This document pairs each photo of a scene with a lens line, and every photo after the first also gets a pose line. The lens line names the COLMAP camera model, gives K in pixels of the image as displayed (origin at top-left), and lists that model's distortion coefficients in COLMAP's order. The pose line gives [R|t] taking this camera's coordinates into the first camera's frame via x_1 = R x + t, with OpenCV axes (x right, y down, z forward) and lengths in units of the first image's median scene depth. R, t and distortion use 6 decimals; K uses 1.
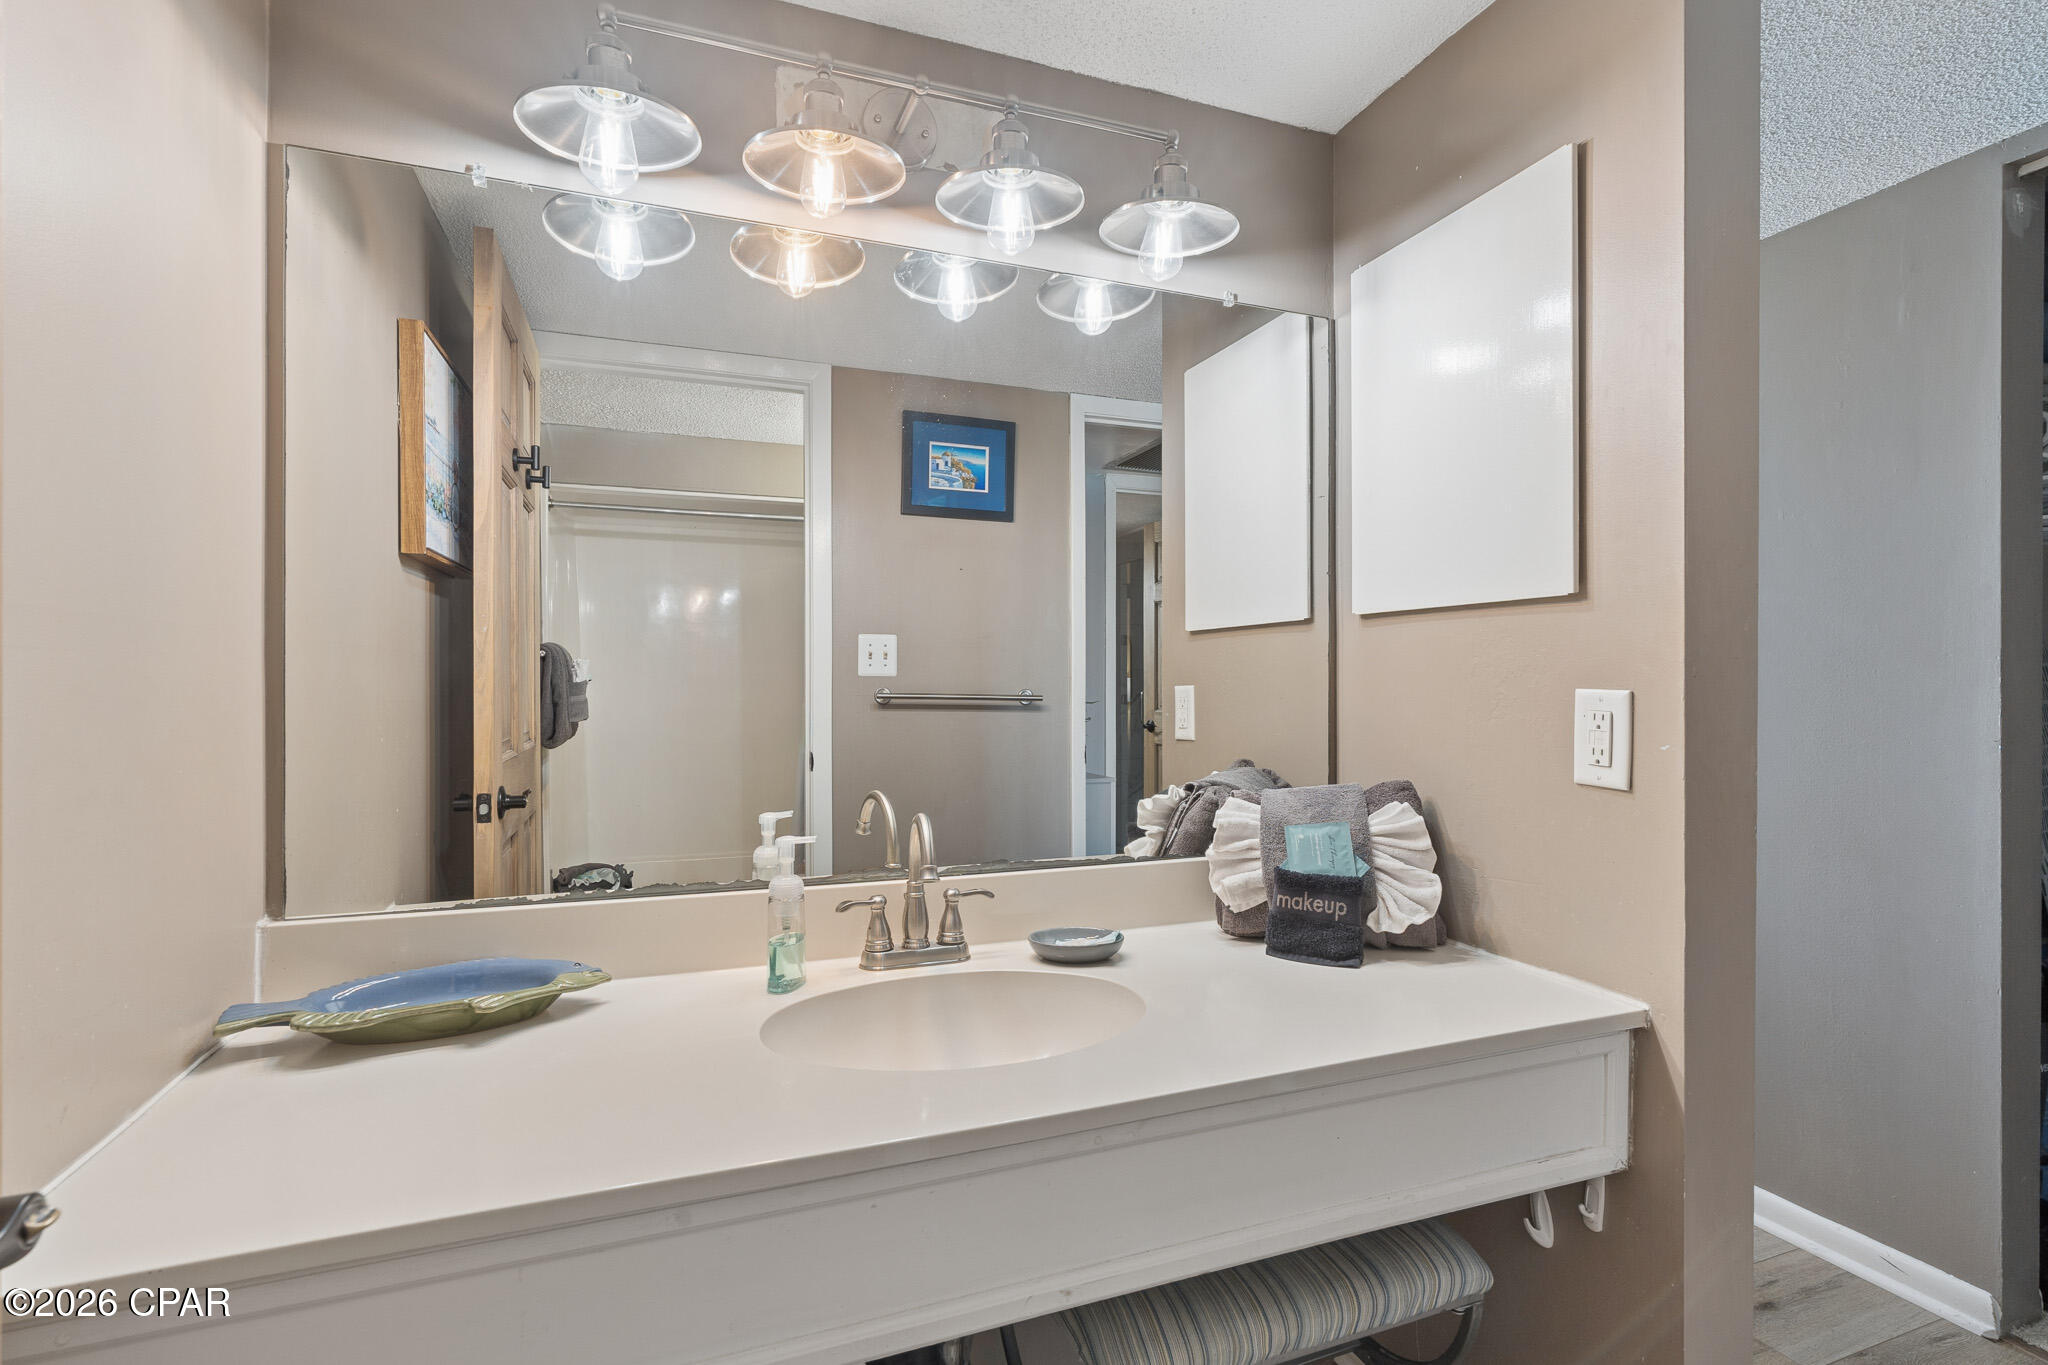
lens RADIAL K [[935.1, 0, 1014.4], [0, 935.1, 681.0], [0, 0, 1]] dist [-0.000797, -0.000777]
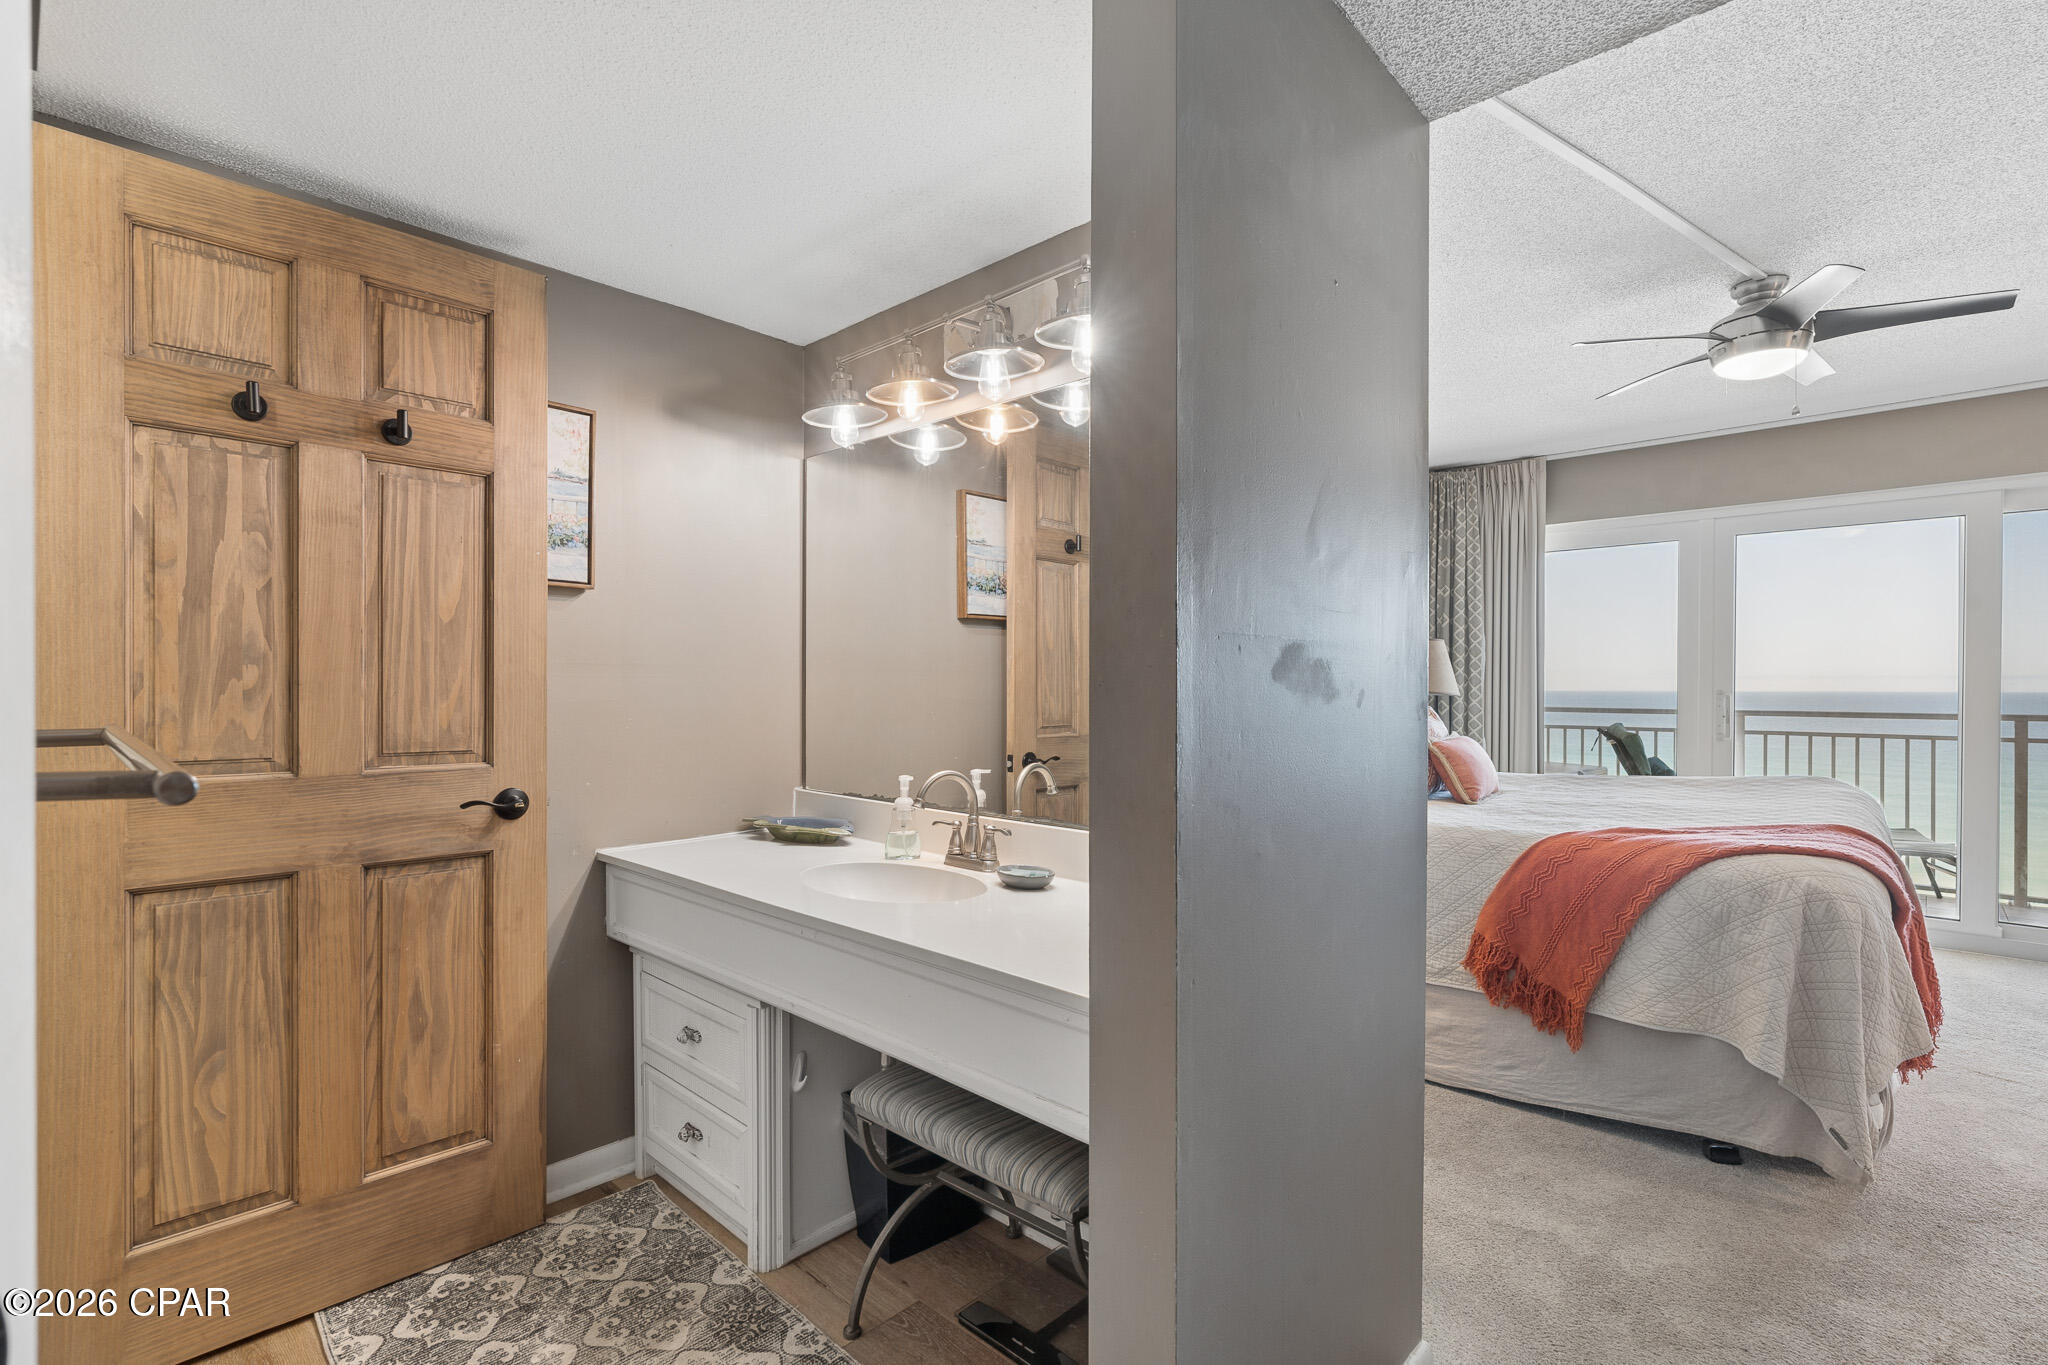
lens RADIAL K [[935.1, 0, 1022.1], [0, 935.1, 680.6], [0, 0, 1]] dist [-0.000797, -0.000777]
pose [[0.438895, -0.002210, -0.898536, 1.388150], [-0.004760, 0.999977, -0.004785, -0.007922], [0.898526, 0.006377, 0.438874, 0.390603]]
